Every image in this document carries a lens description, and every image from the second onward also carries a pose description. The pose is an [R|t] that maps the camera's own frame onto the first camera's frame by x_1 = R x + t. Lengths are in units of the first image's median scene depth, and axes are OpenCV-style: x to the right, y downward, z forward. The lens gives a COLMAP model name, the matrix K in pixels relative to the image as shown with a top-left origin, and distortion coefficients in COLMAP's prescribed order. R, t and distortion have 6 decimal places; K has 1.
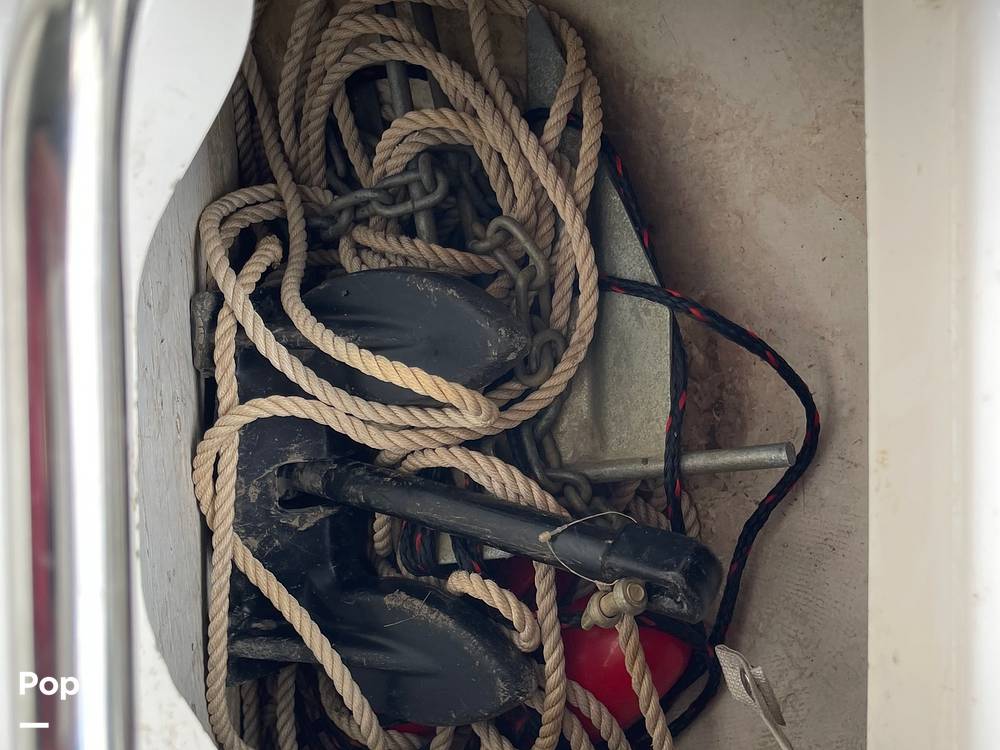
lens RADIAL K [[830.8, 0, 473.5], [0, 830.8, 380.0], [0, 0, 1]] dist [0.081884, -0.140238]
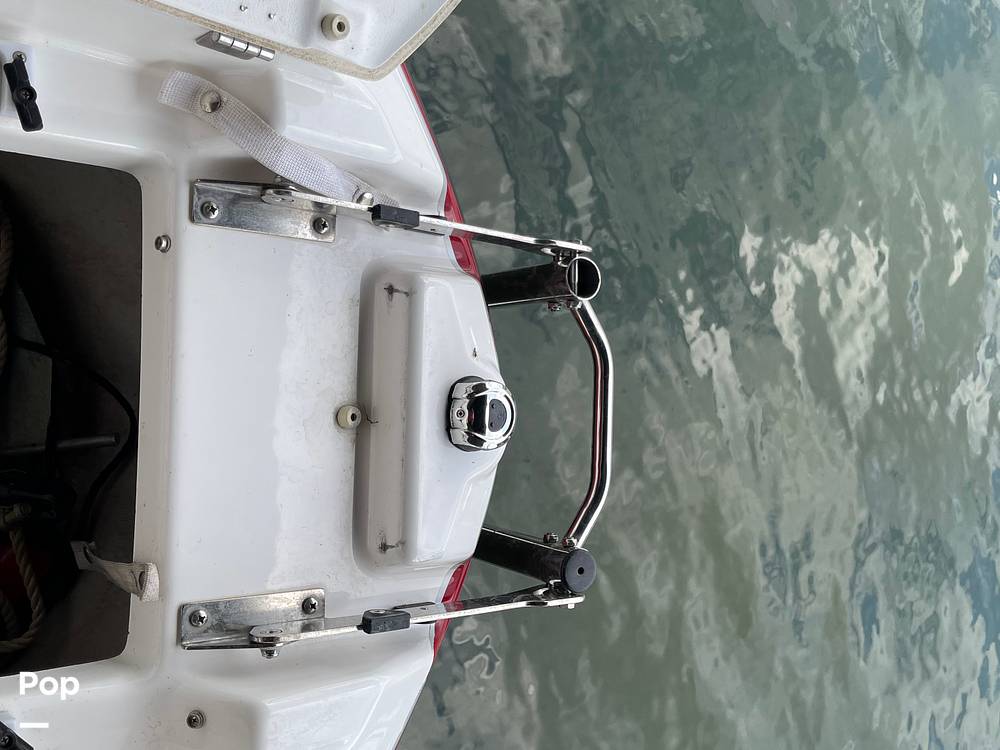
lens RADIAL K [[830.8, 0, 473.5], [0, 830.8, 380.0], [0, 0, 1]] dist [0.081884, -0.140238]
pose [[0.767328, 0.046540, 0.639563, -0.222054], [-0.006038, 0.997843, -0.065367, 0.071353], [-0.641226, 0.046296, 0.765954, -0.954288]]
